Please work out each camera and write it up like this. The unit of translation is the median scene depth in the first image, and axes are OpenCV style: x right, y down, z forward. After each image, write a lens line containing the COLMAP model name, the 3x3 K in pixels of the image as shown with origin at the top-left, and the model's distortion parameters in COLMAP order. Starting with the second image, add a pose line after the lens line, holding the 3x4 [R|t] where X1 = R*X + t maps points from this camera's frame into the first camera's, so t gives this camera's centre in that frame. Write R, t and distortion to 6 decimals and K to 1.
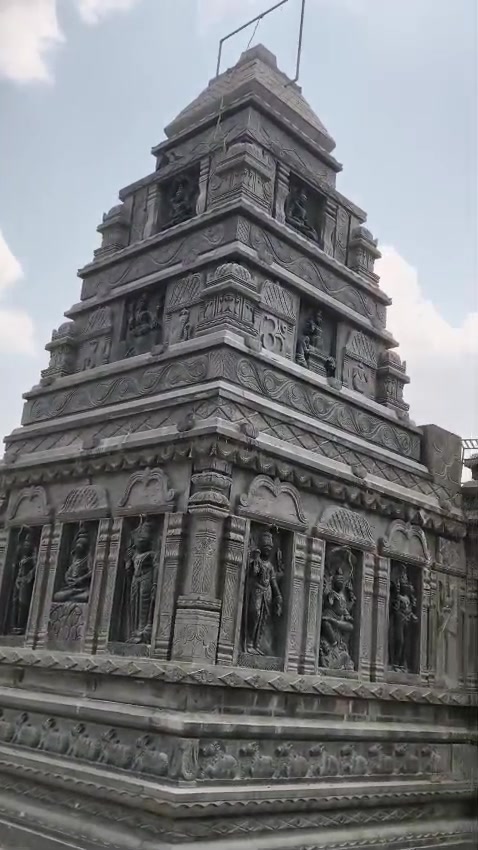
lens RADIAL K [[859.8, 0, 239.3], [0, 859.8, 417.5], [0, 0, 1]] dist [0.019115, 0.000000]
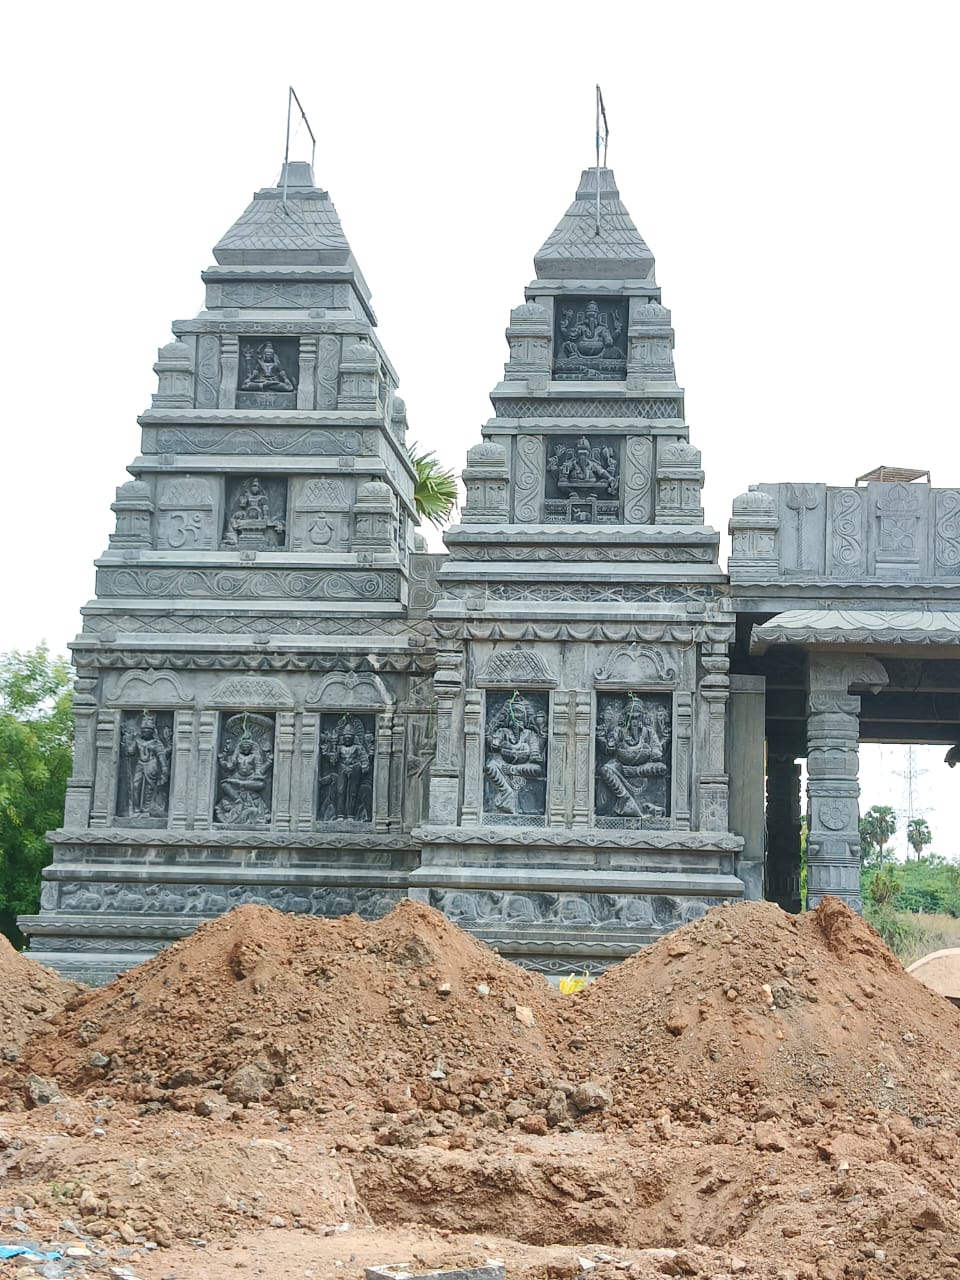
lens RADIAL K [[1870.2, 0, 504.3], [0, 1870.2, 619.8], [0, 0, 1]] dist [0.132849, 0.000000]
pose [[0.605815, -0.181162, -0.774706, 2.227701], [0.256200, 0.966284, -0.025616, 0.188031], [0.753227, -0.182961, 0.631803, -0.217404]]
